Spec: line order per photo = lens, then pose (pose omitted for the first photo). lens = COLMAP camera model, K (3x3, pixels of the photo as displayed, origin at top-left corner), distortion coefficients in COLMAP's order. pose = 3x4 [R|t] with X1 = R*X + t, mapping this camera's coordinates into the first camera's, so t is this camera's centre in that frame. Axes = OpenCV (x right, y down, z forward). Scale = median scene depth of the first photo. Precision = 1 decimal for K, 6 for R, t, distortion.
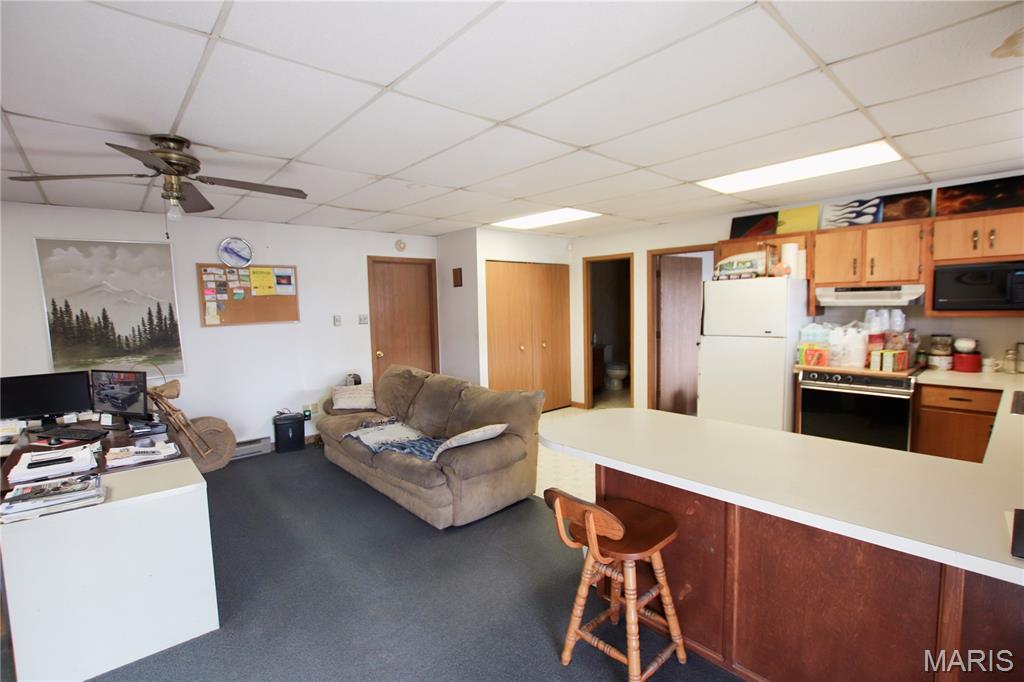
lens RADIAL K [[471.3, 0, 512.0], [0, 471.3, 341.0], [0, 0, 1]] dist [-0.025122, 0.000544]
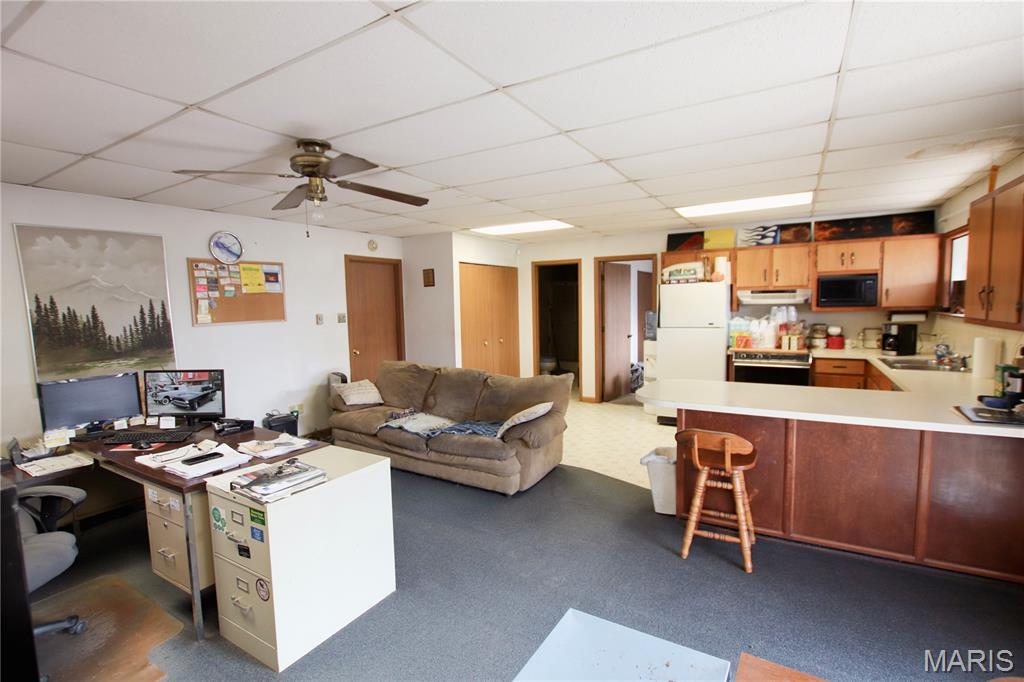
lens RADIAL K [[471.3, 0, 512.0], [0, 471.3, 341.0], [0, 0, 1]] dist [-0.025122, 0.000544]
pose [[0.954000, -0.022276, 0.298977, -0.383669], [0.023043, 0.999734, 0.000959, 0.014892], [-0.298919, 0.005974, 0.954260, -0.090543]]
